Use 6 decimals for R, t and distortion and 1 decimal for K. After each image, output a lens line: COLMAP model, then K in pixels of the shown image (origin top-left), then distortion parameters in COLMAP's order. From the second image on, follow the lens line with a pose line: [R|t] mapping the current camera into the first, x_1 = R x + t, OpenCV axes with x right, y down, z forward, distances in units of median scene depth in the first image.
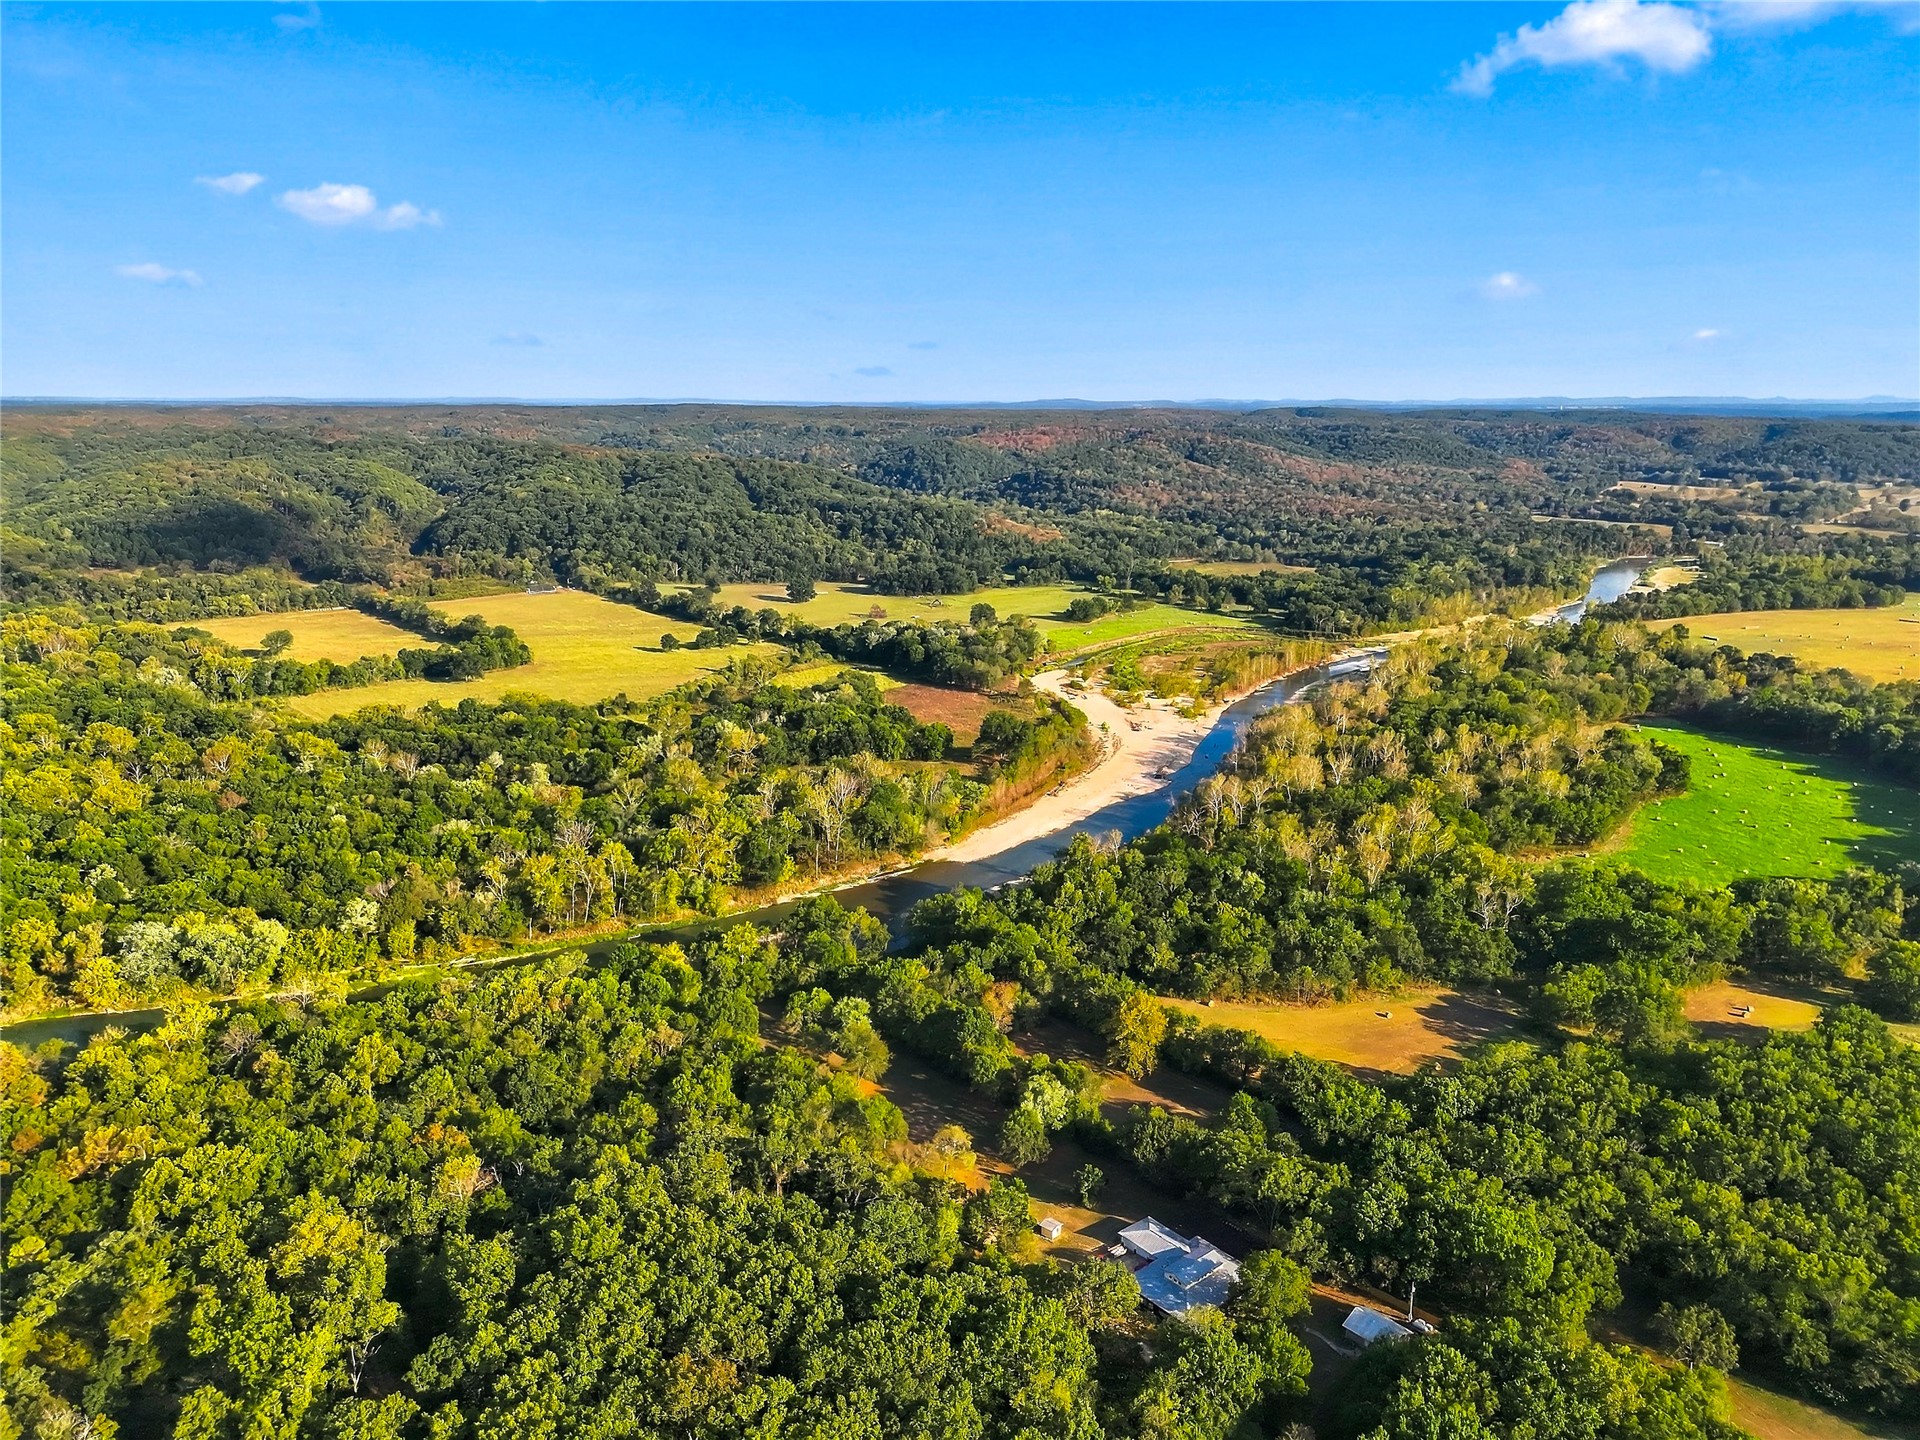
lens RADIAL K [[1339.6, 0, 951.1], [0, 1339.6, 716.0], [0, 0, 1]] dist [0.077048, -0.084326]
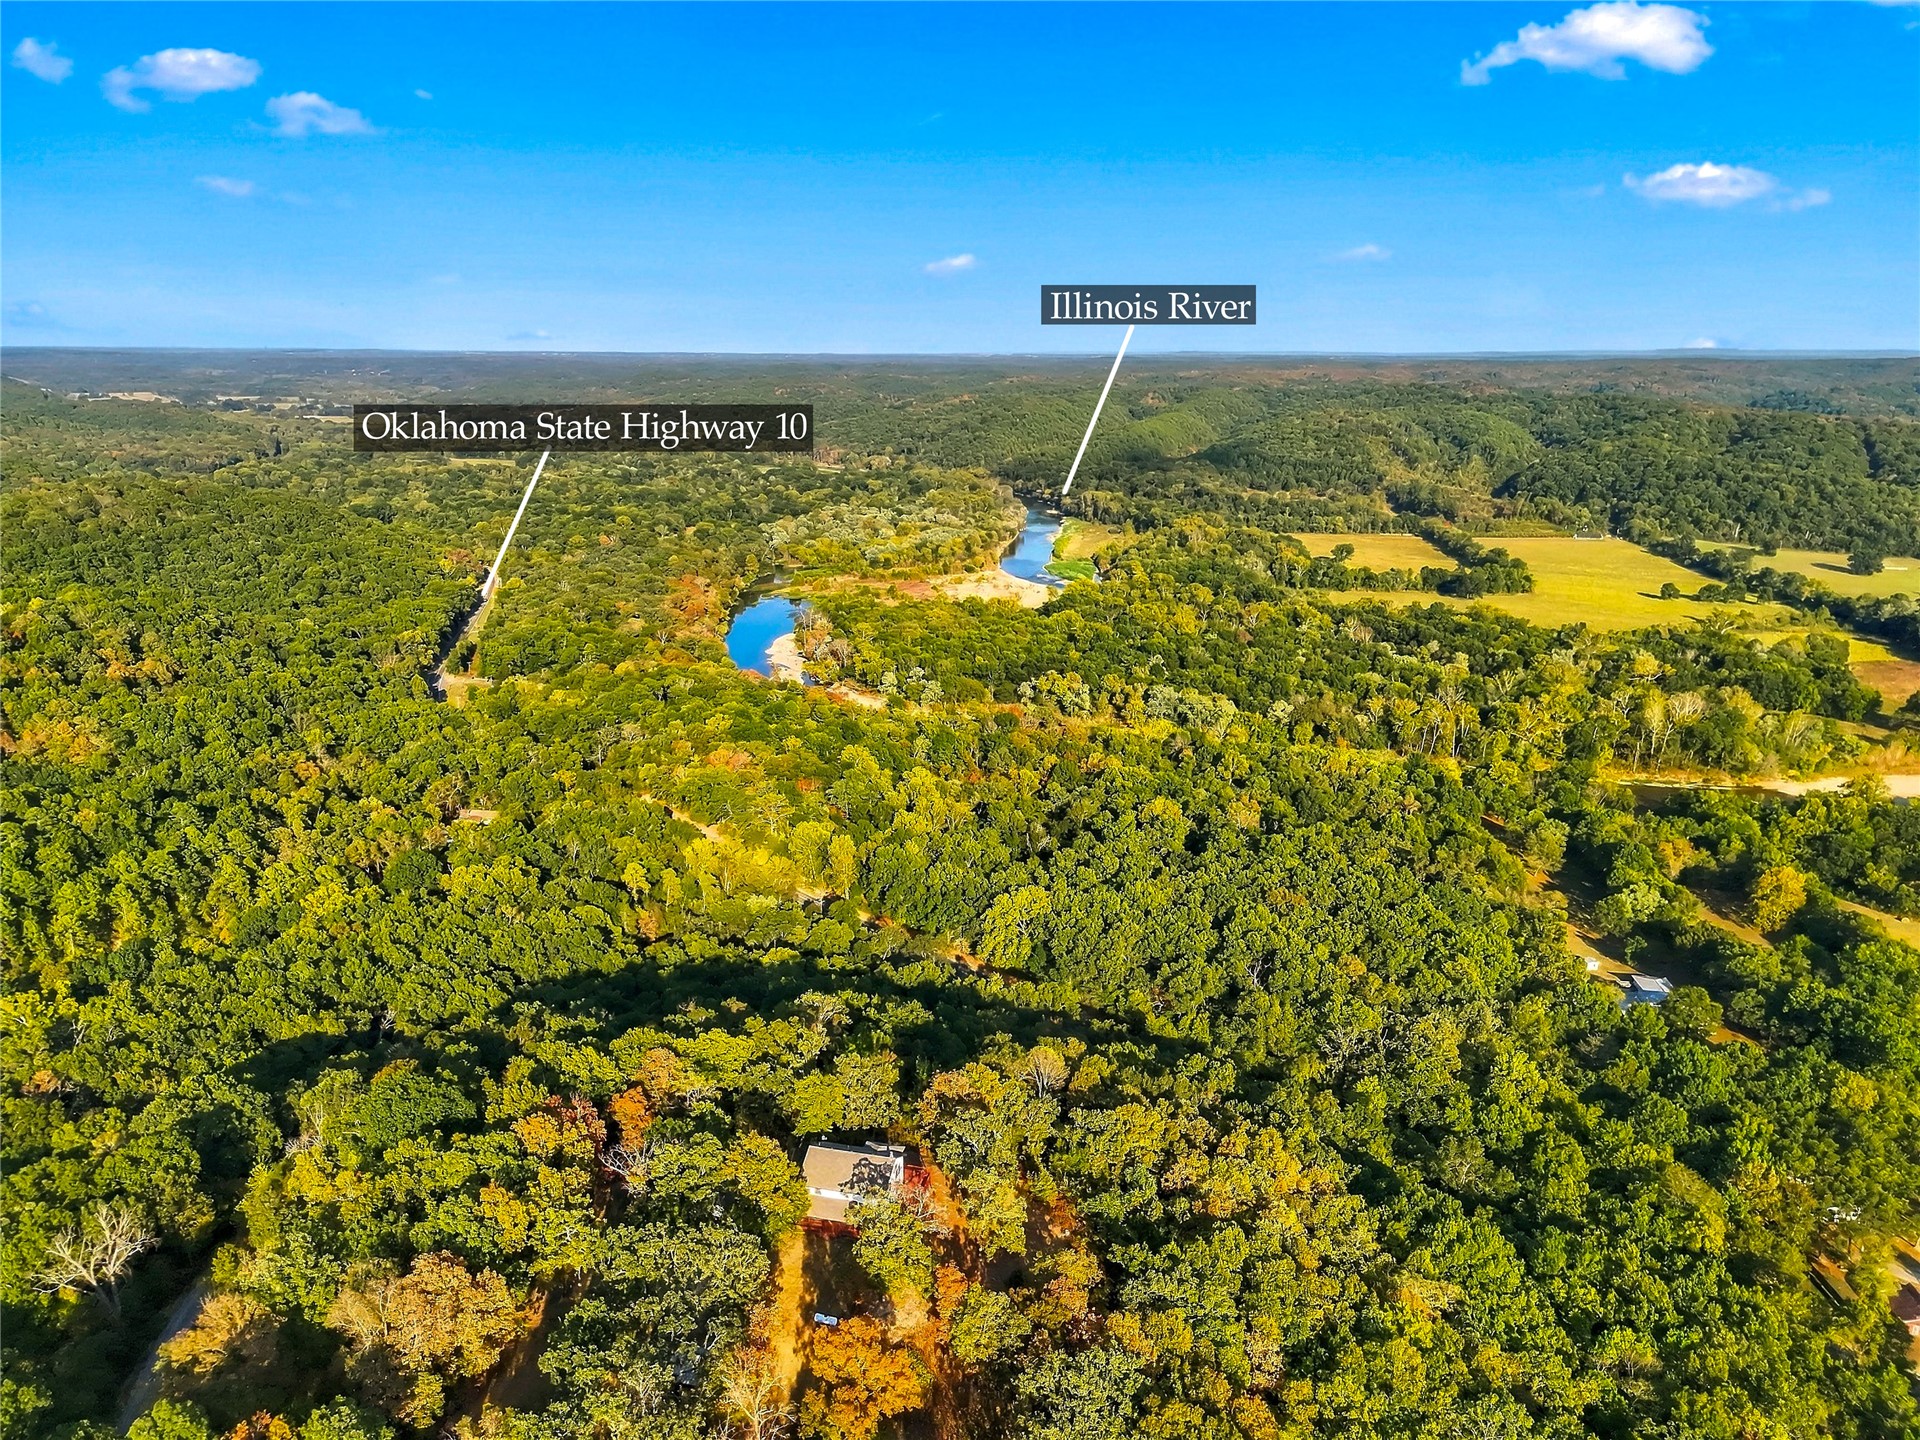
lens RADIAL K [[1348.3, 0, 960.0], [0, 1348.3, 720.0], [0, 0, 1]] dist [0.008826, -0.001728]
pose [[0.691407, 0.191428, -0.696643, 0.137013], [-0.165819, 0.980564, 0.104873, 0.021513], [0.703179, 0.043007, 0.709711, -0.120195]]
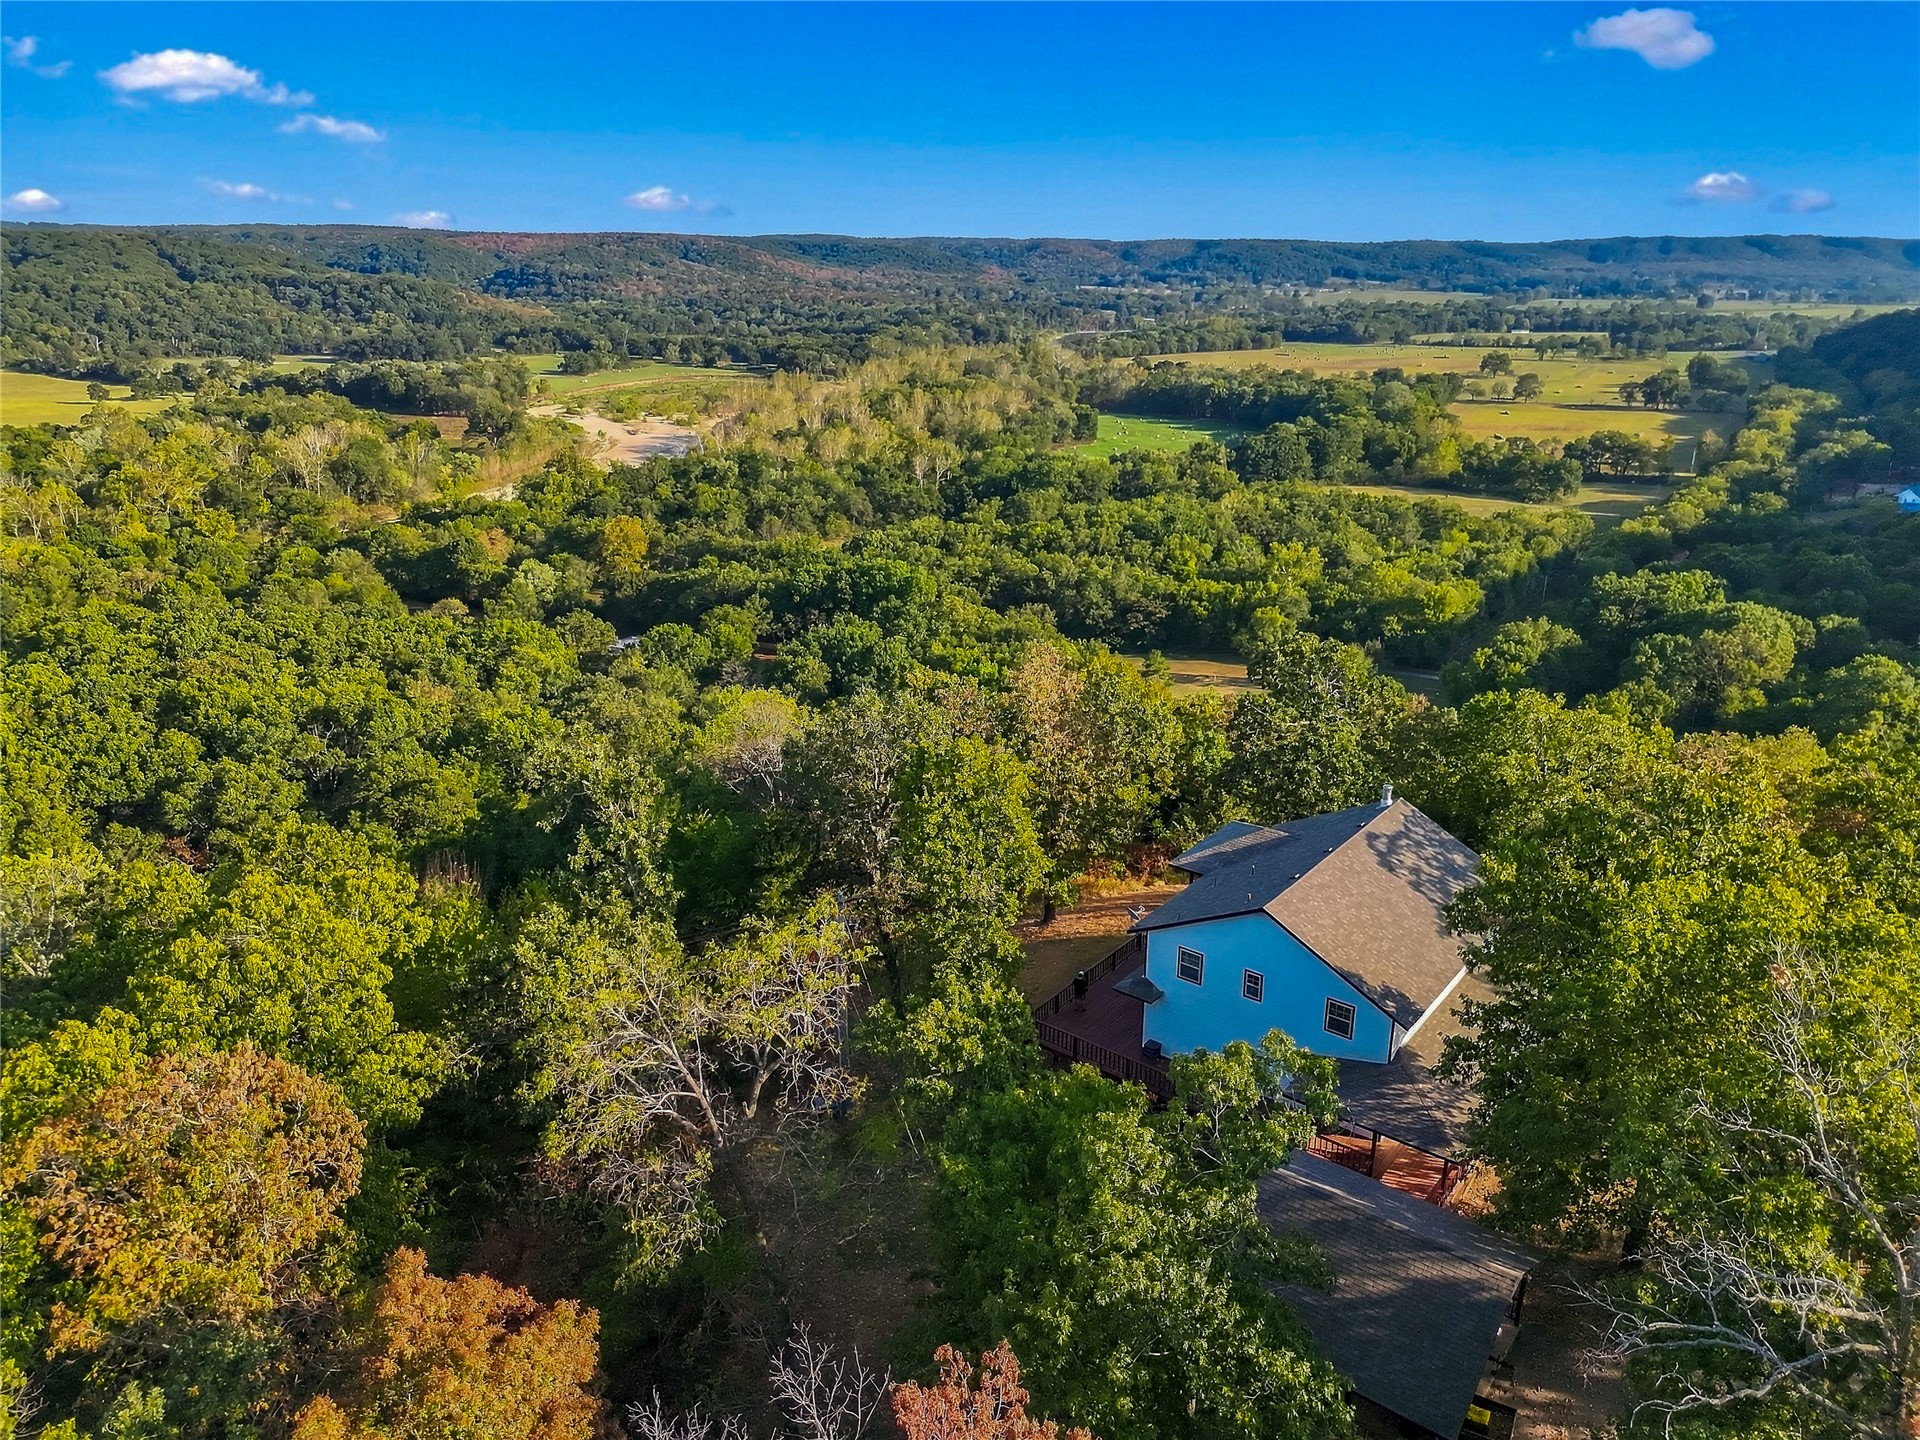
lens RADIAL K [[1339.6, 0, 951.1], [0, 1339.6, 716.0], [0, 0, 1]] dist [0.077048, -0.084326]
pose [[0.939144, -0.115957, 0.323362, 0.004687], [0.080307, 0.989333, 0.121537, 0.078059], [-0.334006, -0.088172, 0.938438, -0.050821]]
